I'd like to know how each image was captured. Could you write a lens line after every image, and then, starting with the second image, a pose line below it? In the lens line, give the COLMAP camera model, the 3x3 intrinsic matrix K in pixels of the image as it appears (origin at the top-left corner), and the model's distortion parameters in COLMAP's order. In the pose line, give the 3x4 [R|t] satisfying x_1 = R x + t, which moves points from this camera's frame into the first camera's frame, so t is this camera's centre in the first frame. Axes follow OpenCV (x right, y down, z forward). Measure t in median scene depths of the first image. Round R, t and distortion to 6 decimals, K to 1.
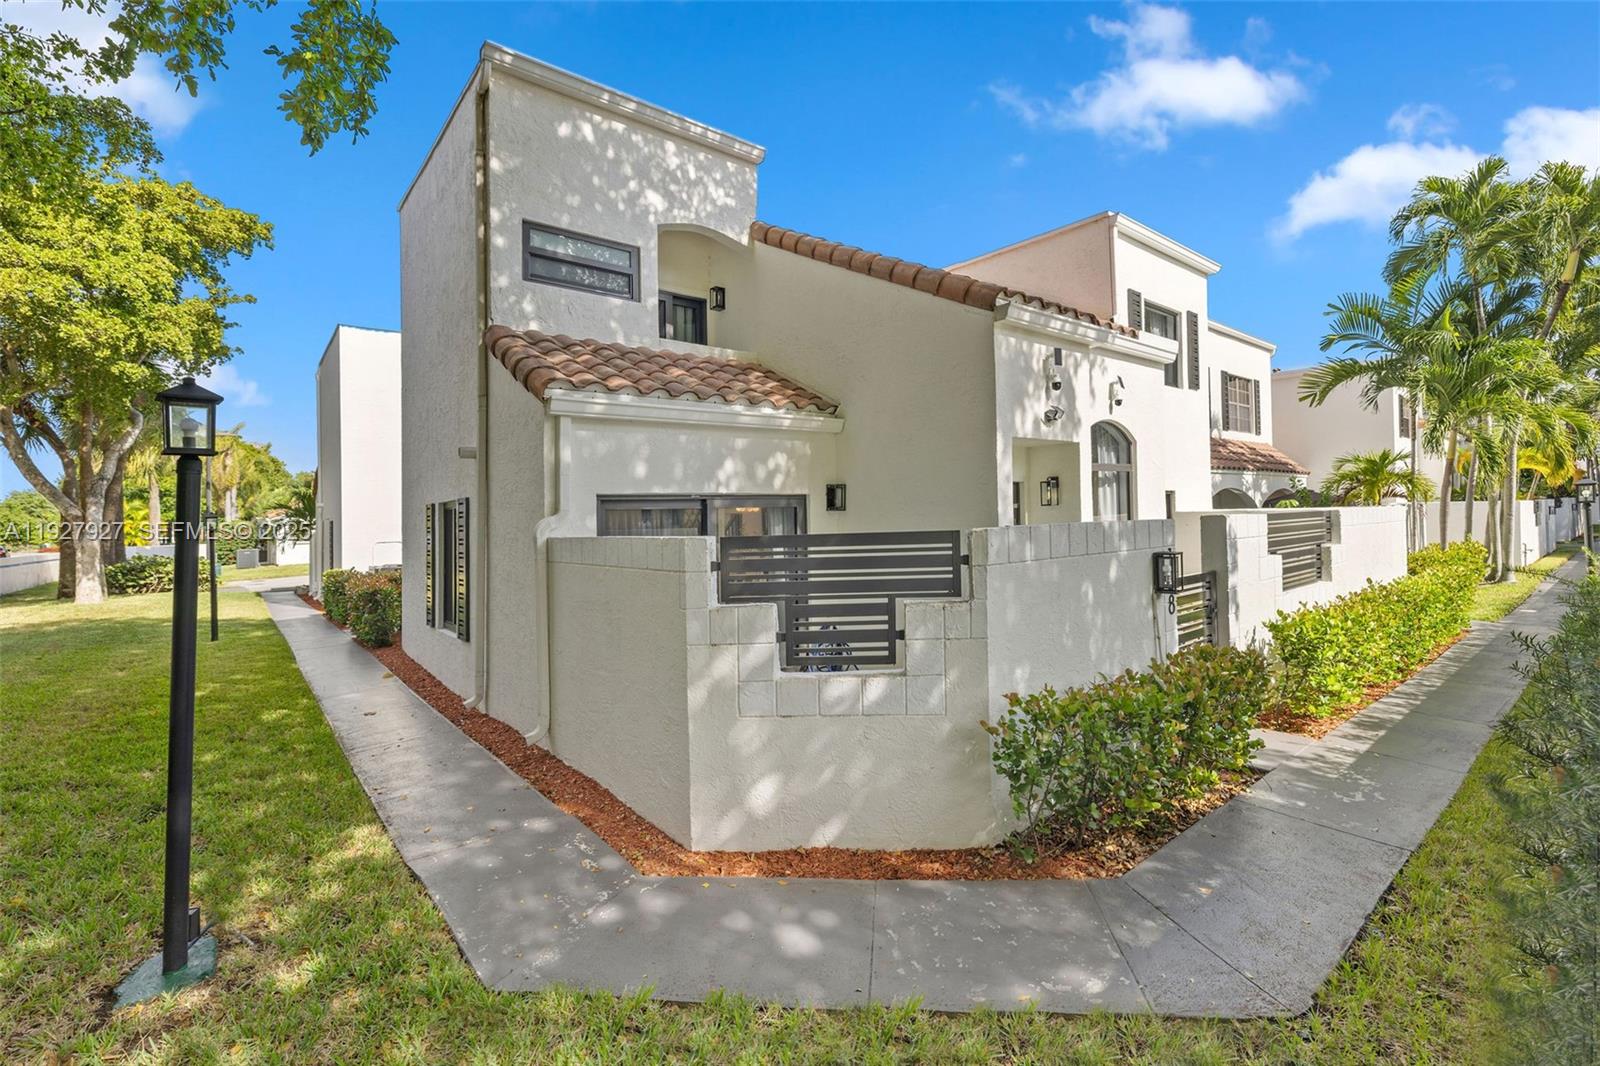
lens RADIAL K [[692.9, 0, 861.2], [0, 692.9, 522.3], [0, 0, 1]] dist [-0.012767, -0.000017]
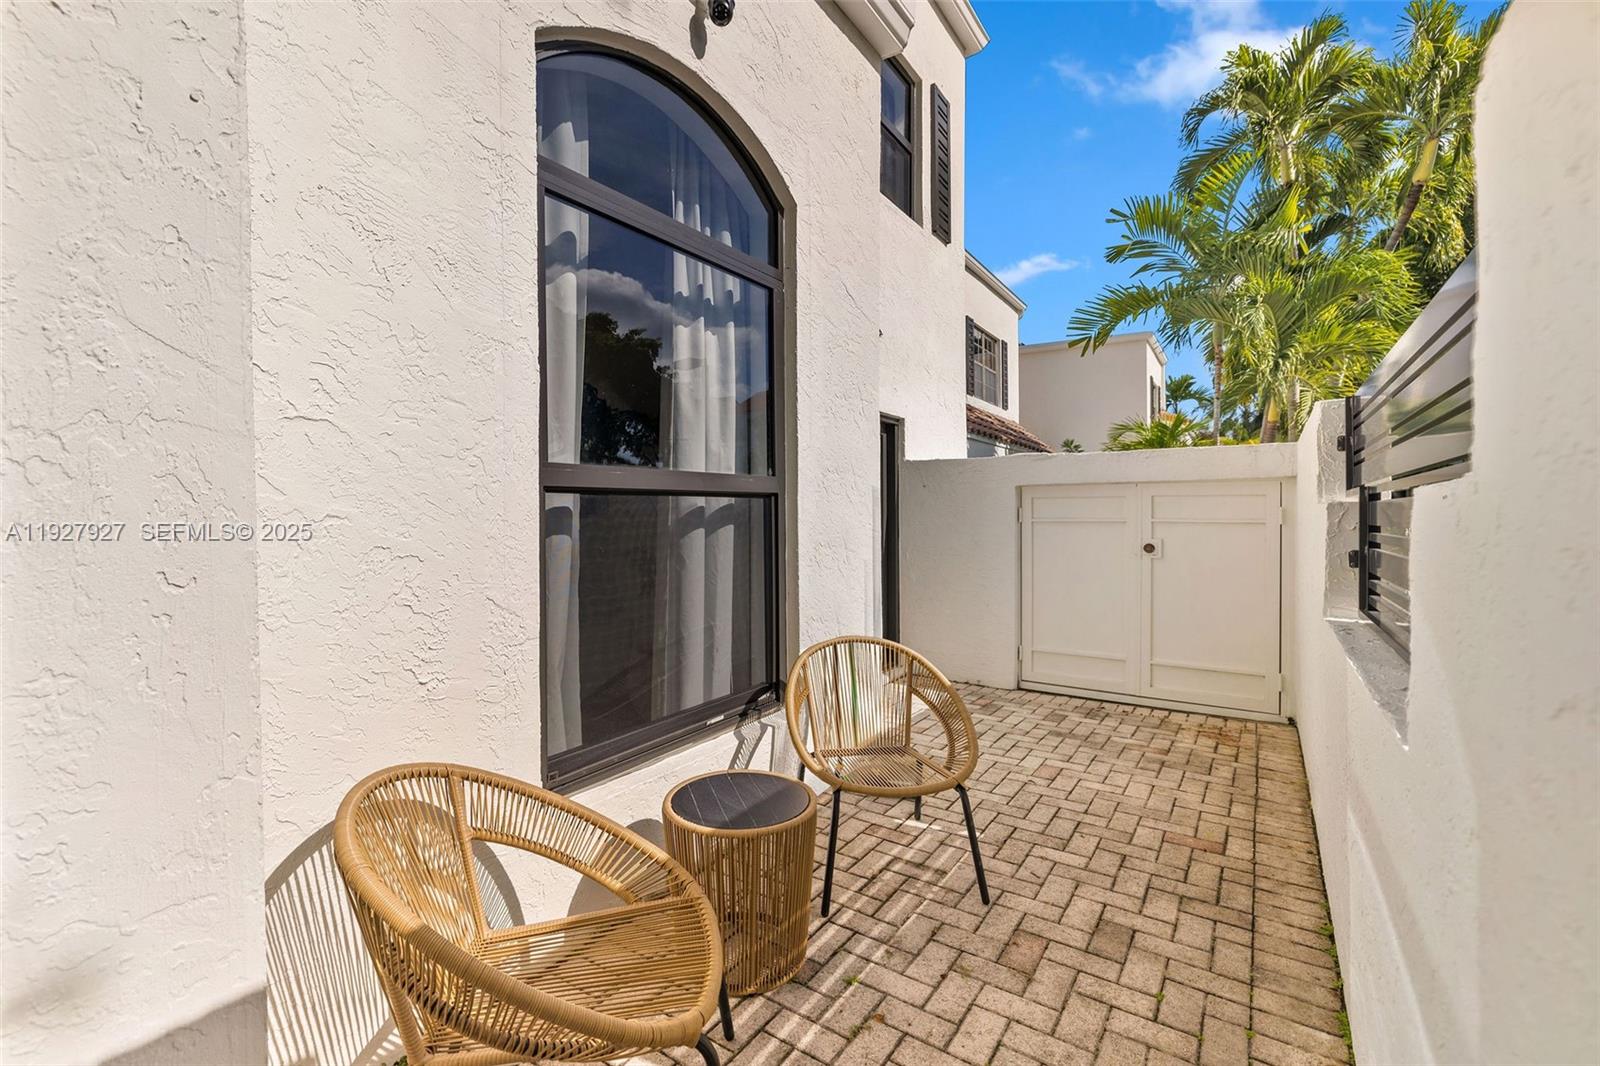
lens RADIAL K [[692.9, 0, 804.1], [0, 692.9, 535.9], [0, 0, 1]] dist [-0.012767, -0.000017]
pose [[0.962187, 0.026848, 0.271063, 0.196187], [-0.032420, 0.999345, 0.016099, 0.026037], [-0.270453, -0.024278, 0.962427, 0.414111]]
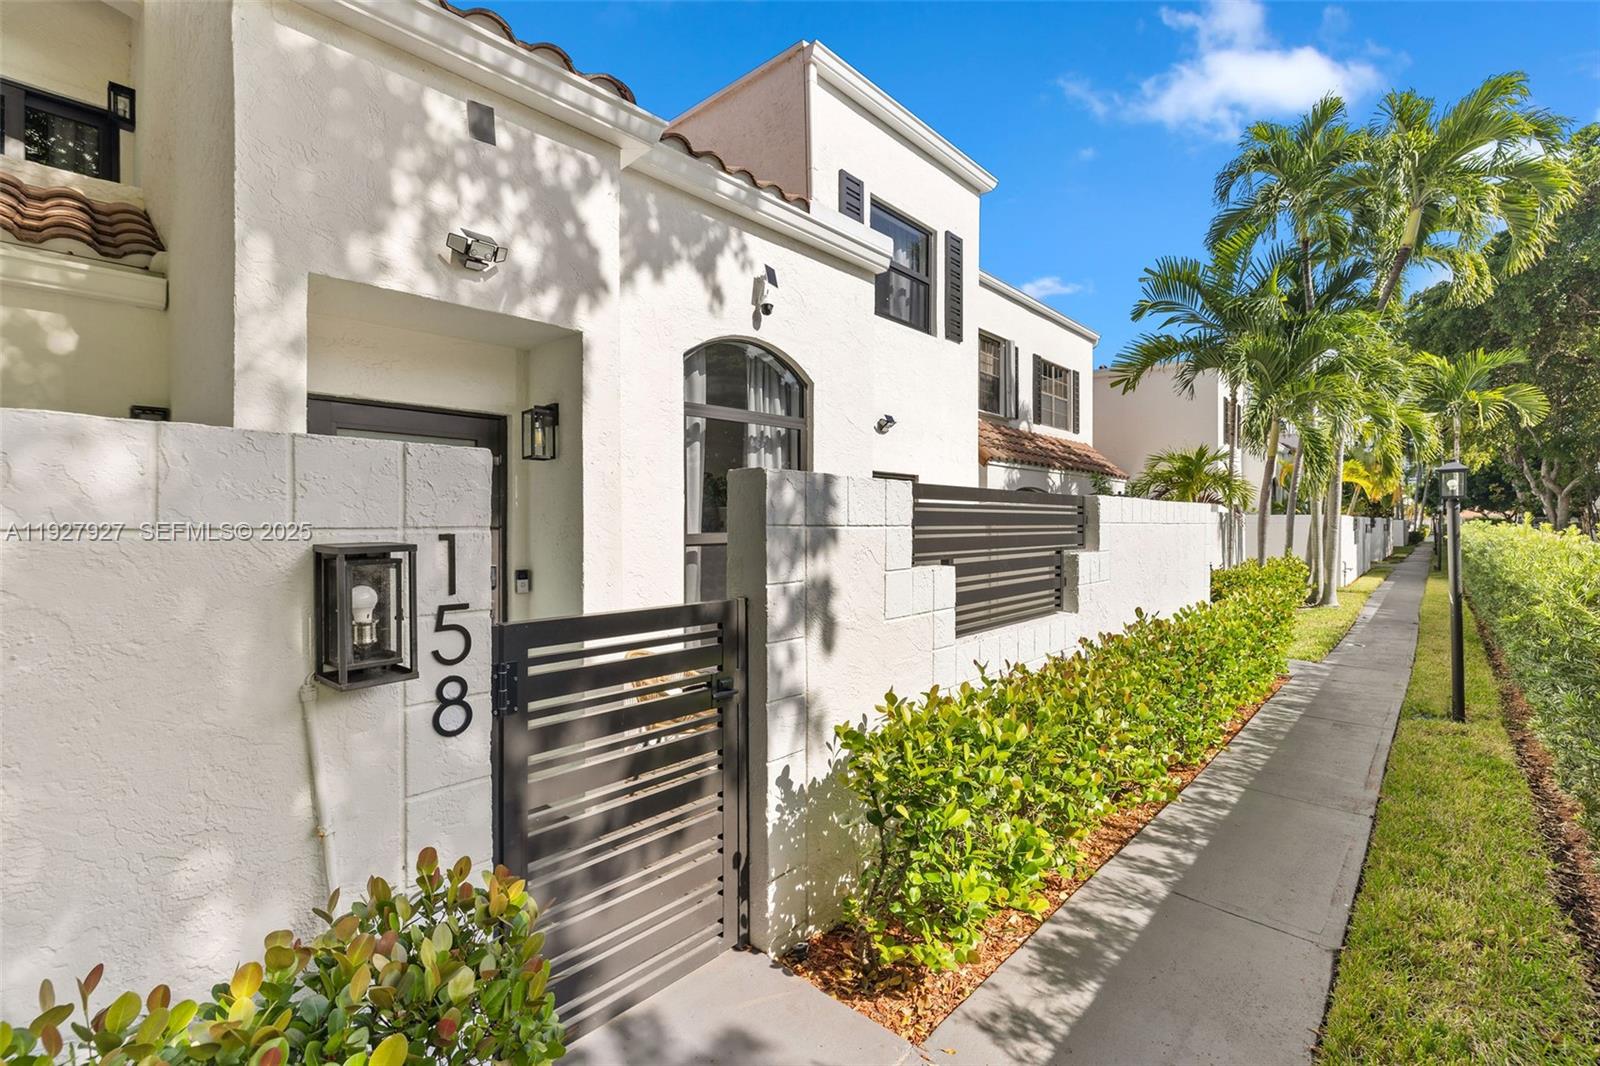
lens RADIAL K [[692.9, 0, 812.7], [0, 692.9, 530.5], [0, 0, 1]] dist [-0.012767, -0.000017]
pose [[0.992441, 0.028960, 0.119258, 0.203278], [-0.029534, 0.999559, 0.003053, 0.010196], [-0.119117, -0.006552, 0.992859, 0.230101]]
